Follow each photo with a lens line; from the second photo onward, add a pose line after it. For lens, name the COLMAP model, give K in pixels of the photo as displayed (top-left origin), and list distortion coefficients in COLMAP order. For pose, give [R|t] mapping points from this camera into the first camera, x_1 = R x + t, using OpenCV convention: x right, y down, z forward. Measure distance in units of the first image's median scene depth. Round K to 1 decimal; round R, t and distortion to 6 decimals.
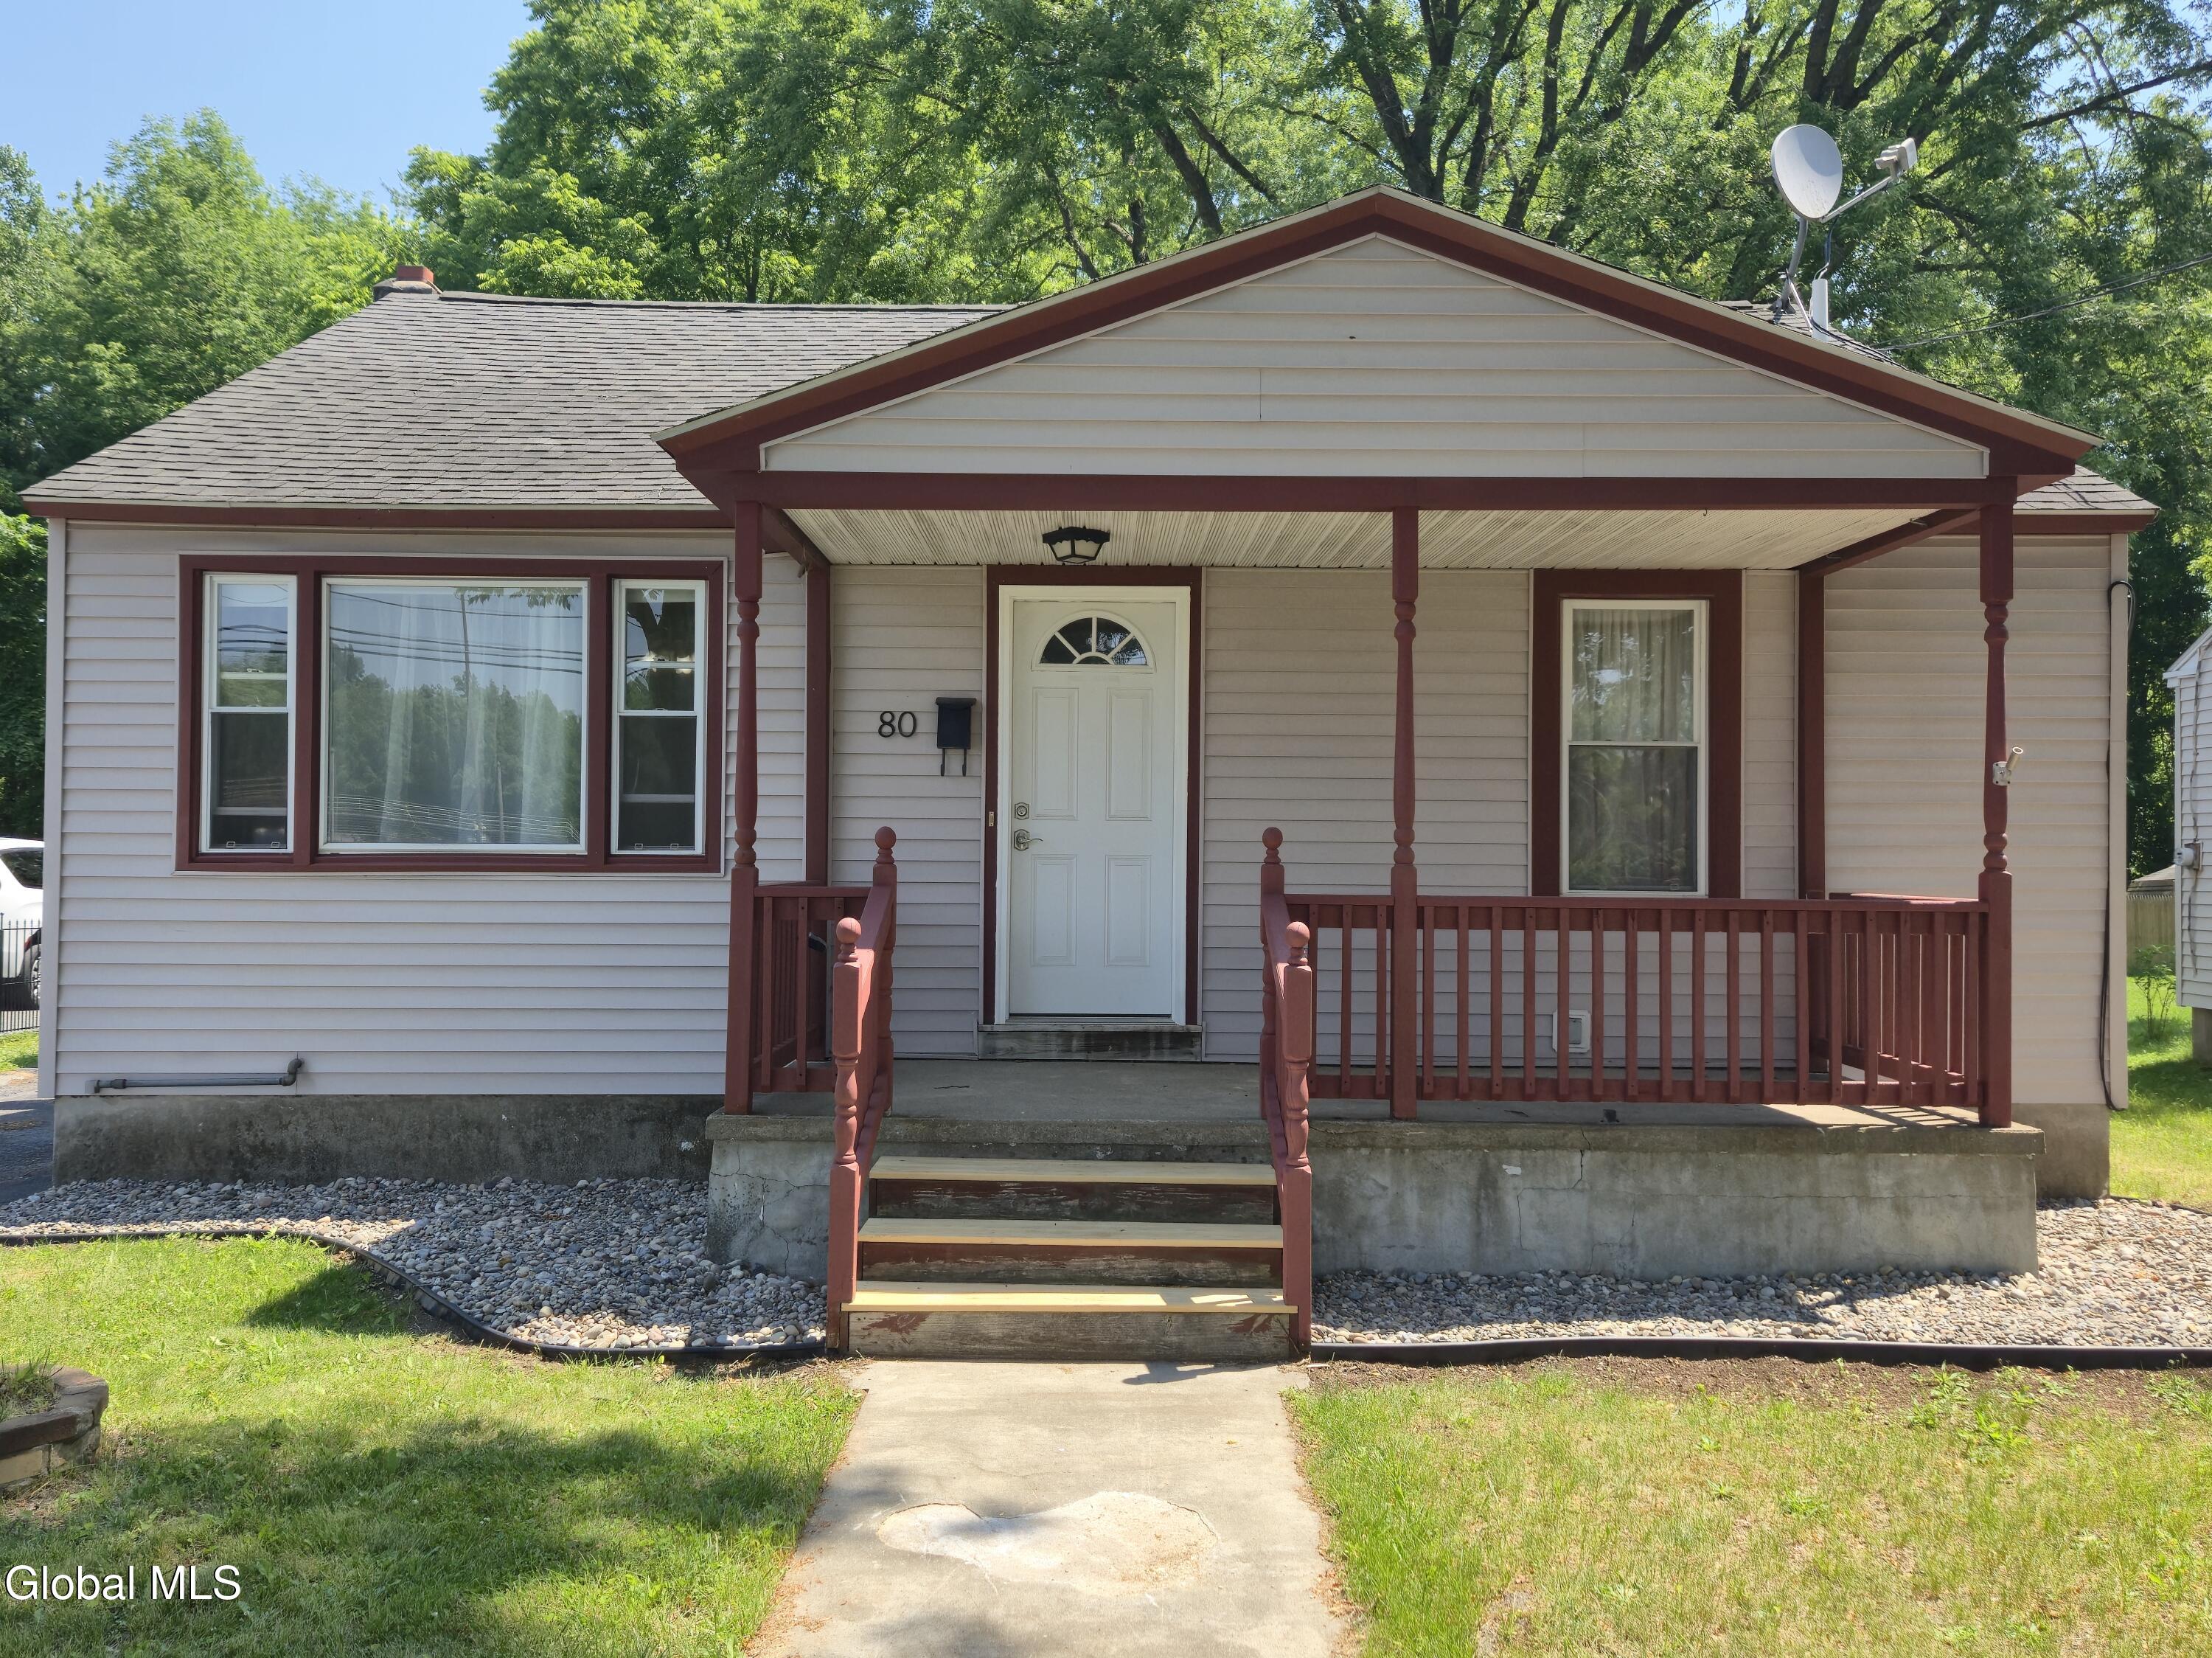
lens RADIAL K [[1799.8, 0, 1113.2], [0, 1799.8, 822.4], [0, 0, 1]] dist [0.072070, -0.052778]
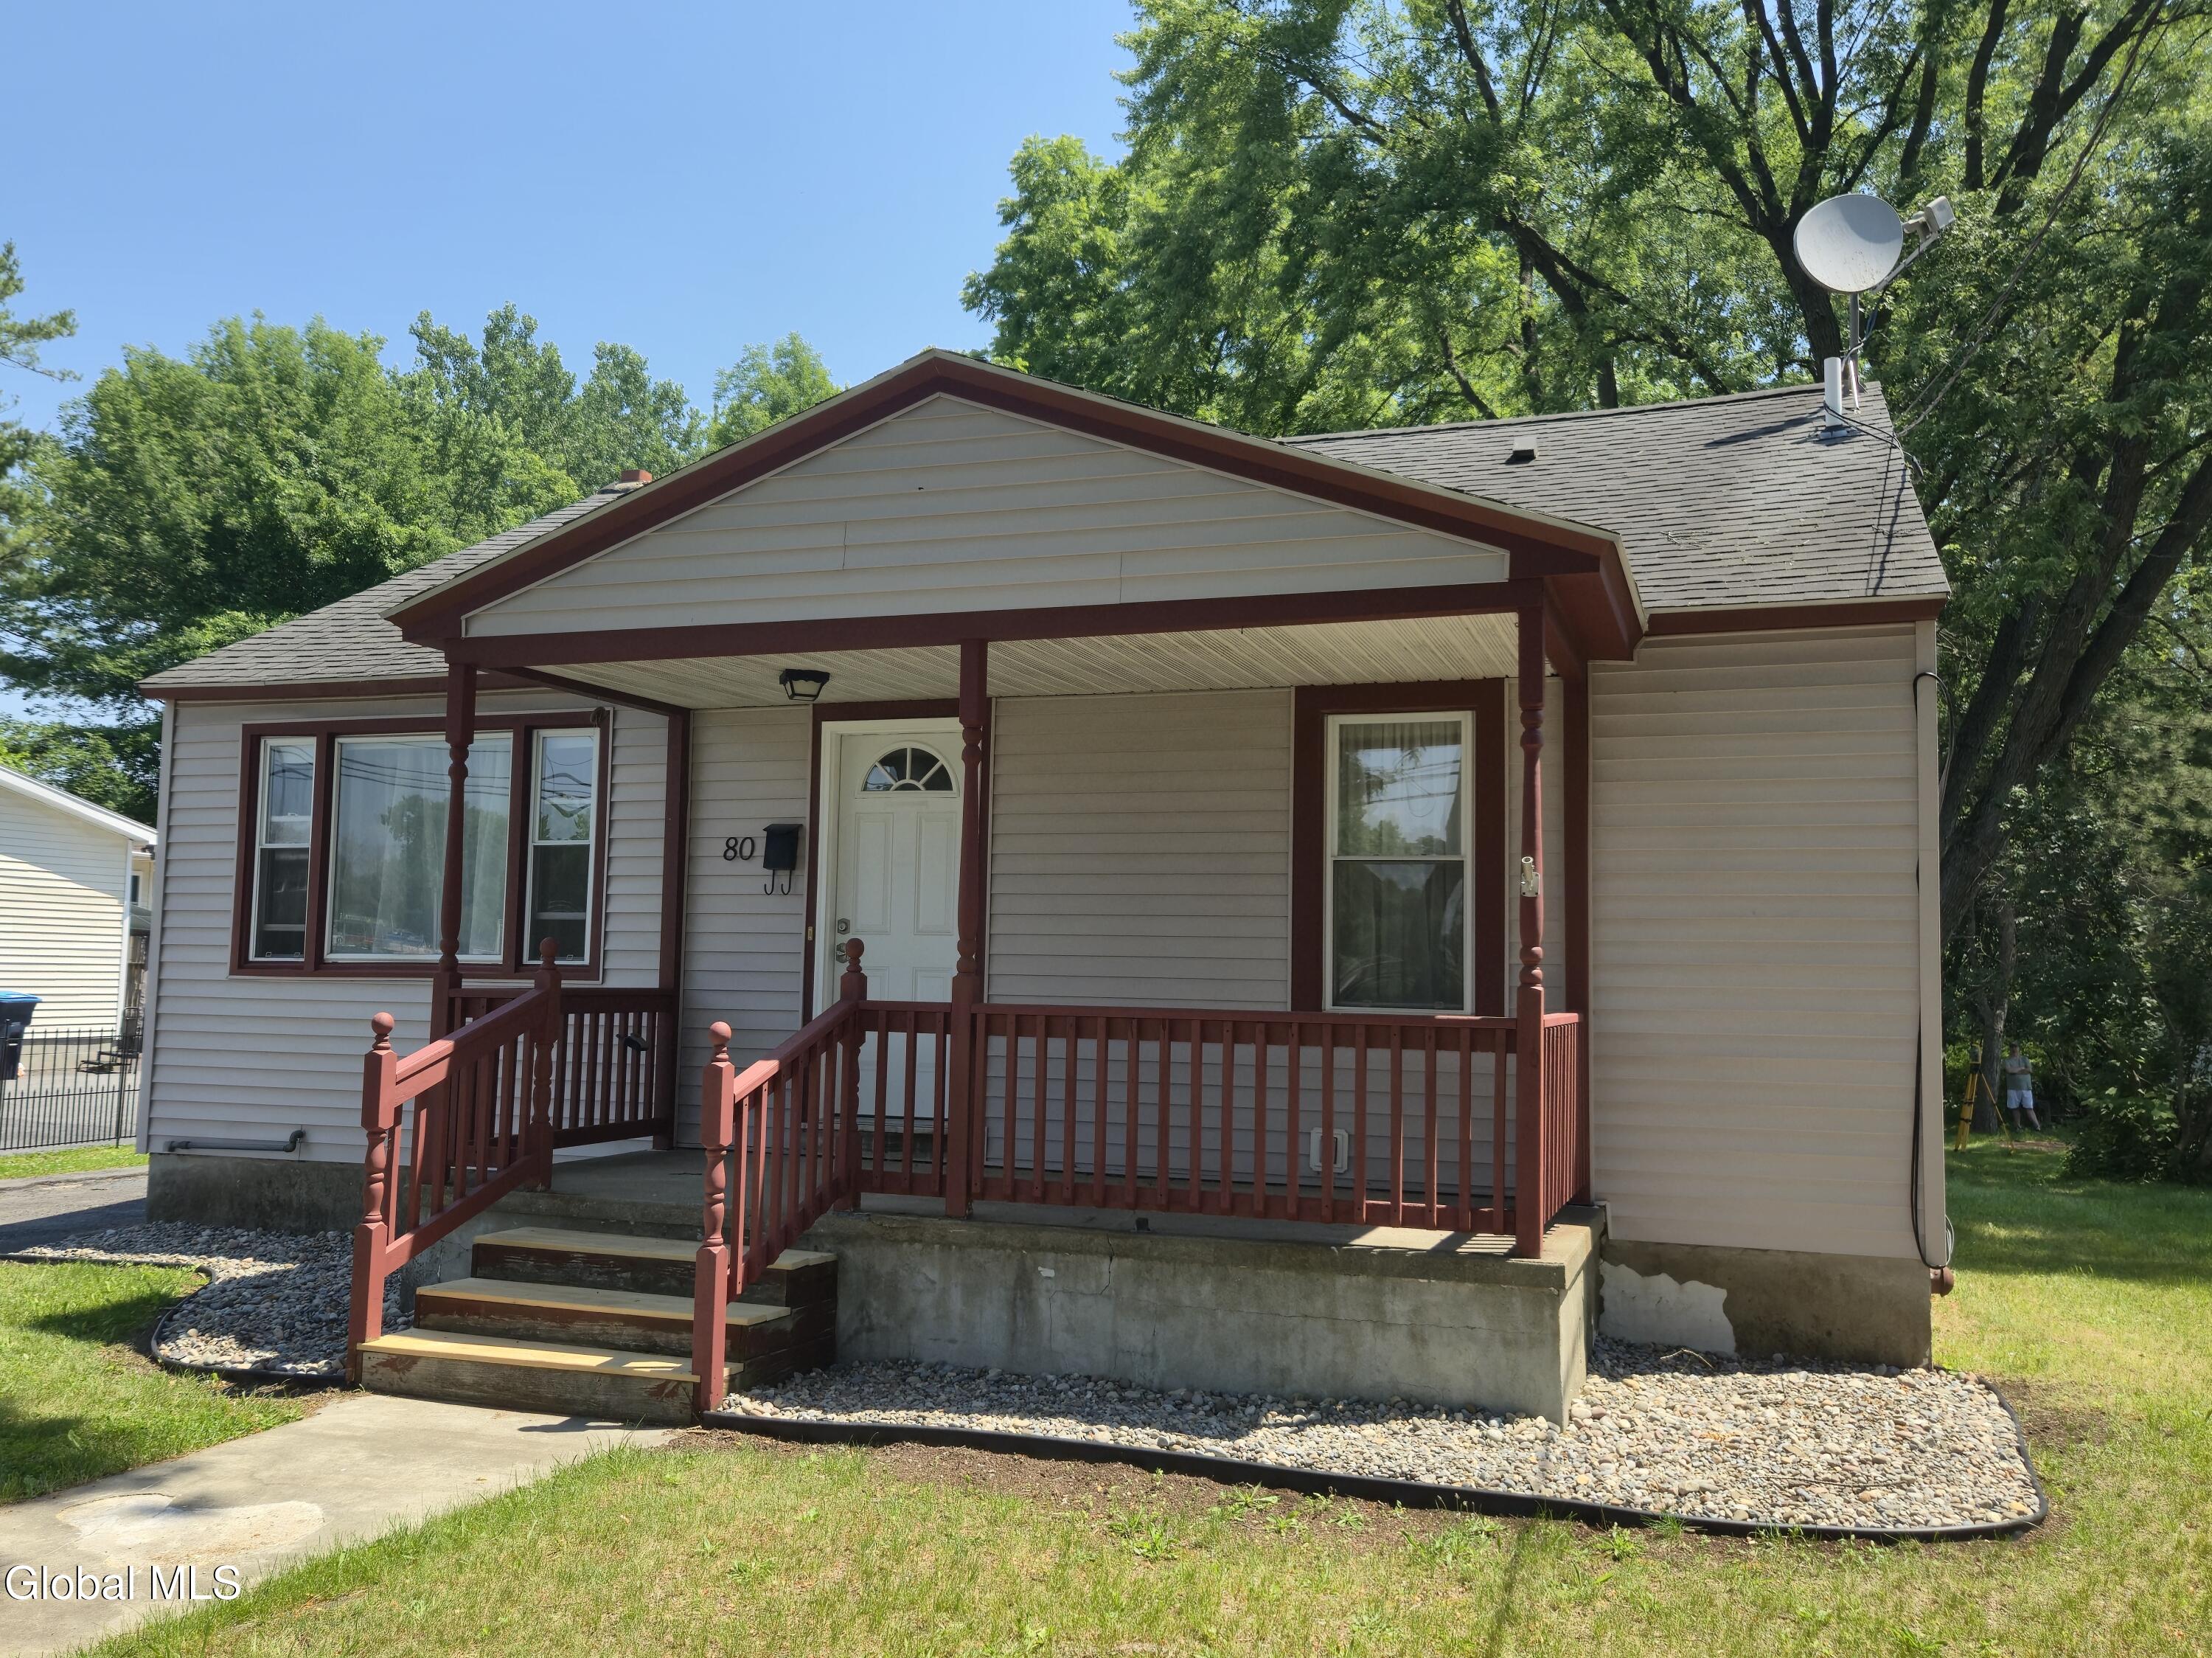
lens RADIAL K [[1802.8, 0, 1106.0], [0, 1802.8, 829.0], [0, 0, 1]] dist [0.080992, -0.105552]
pose [[0.941175, -0.017929, -0.337445, 0.584555], [-0.004771, 0.997787, -0.066319, 0.008333], [0.337887, 0.064028, 0.939006, 0.026853]]
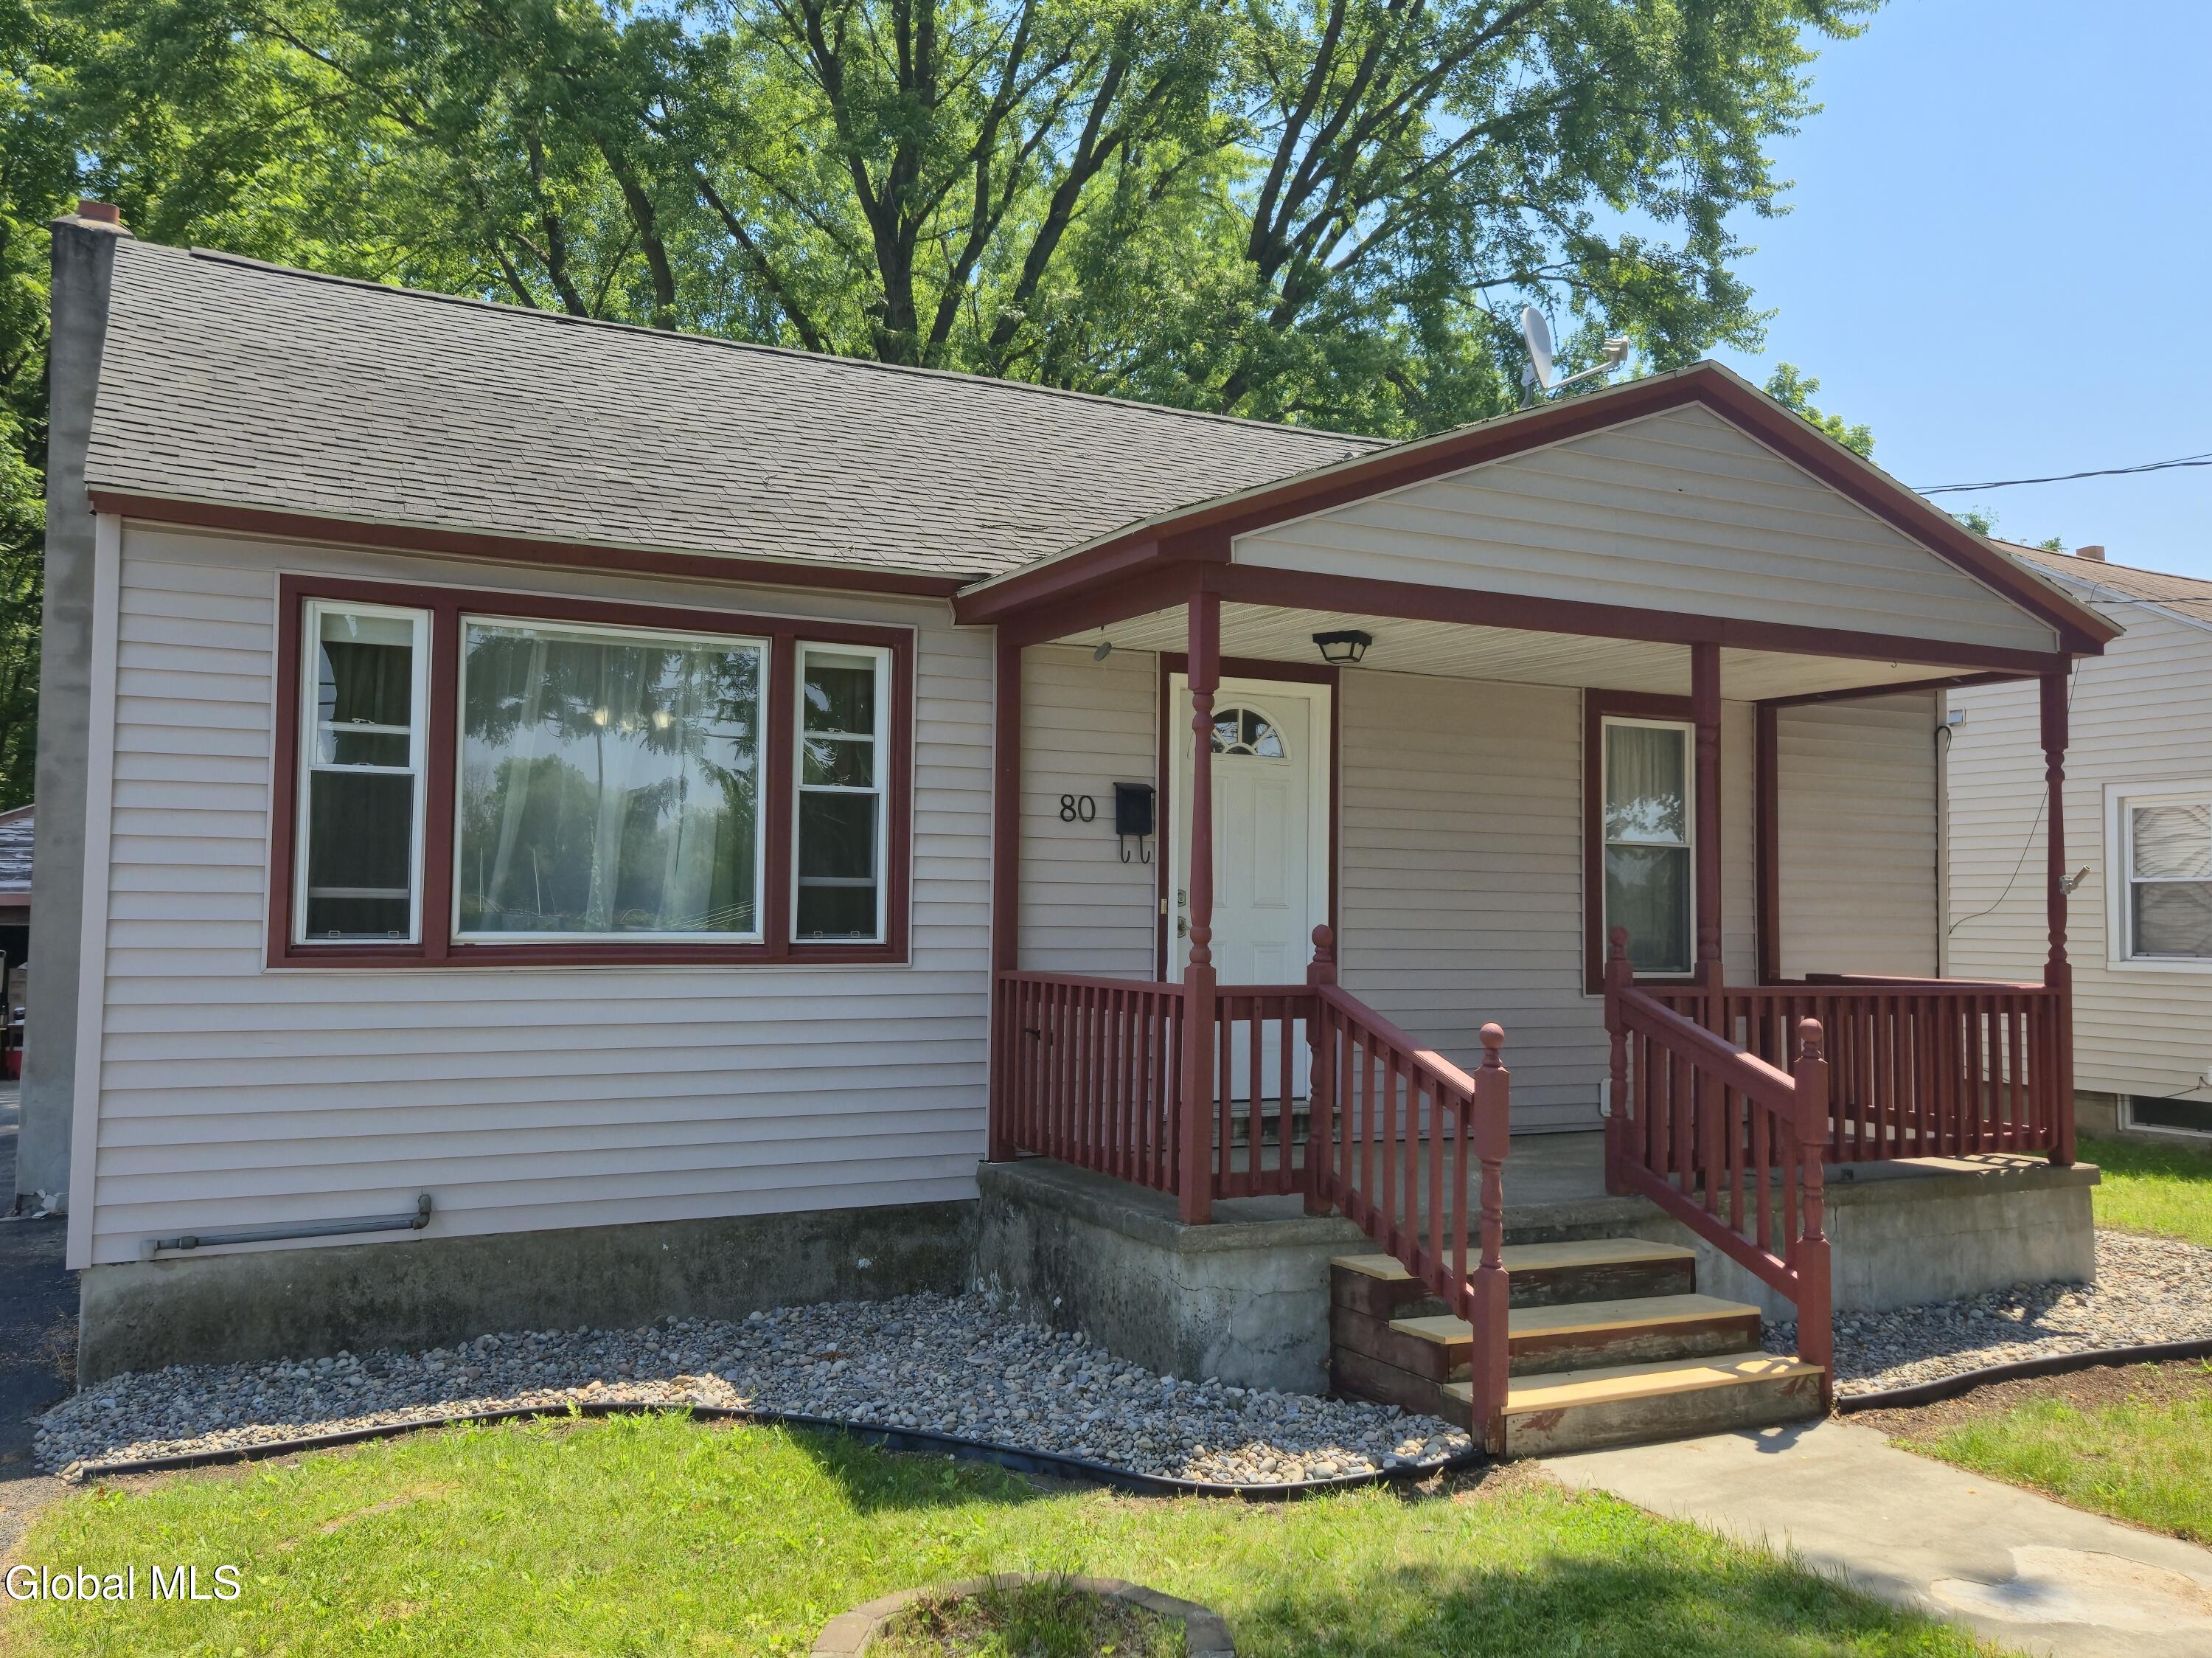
lens RADIAL K [[1804.5, 0, 1106.4], [0, 1804.5, 817.8], [0, 0, 1]] dist [0.093301, -0.105012]
pose [[0.895518, 0.026653, 0.444226, -0.665171], [-0.014085, 0.999402, -0.031569, -0.023148], [-0.444801, 0.022014, 0.895359, 0.146715]]
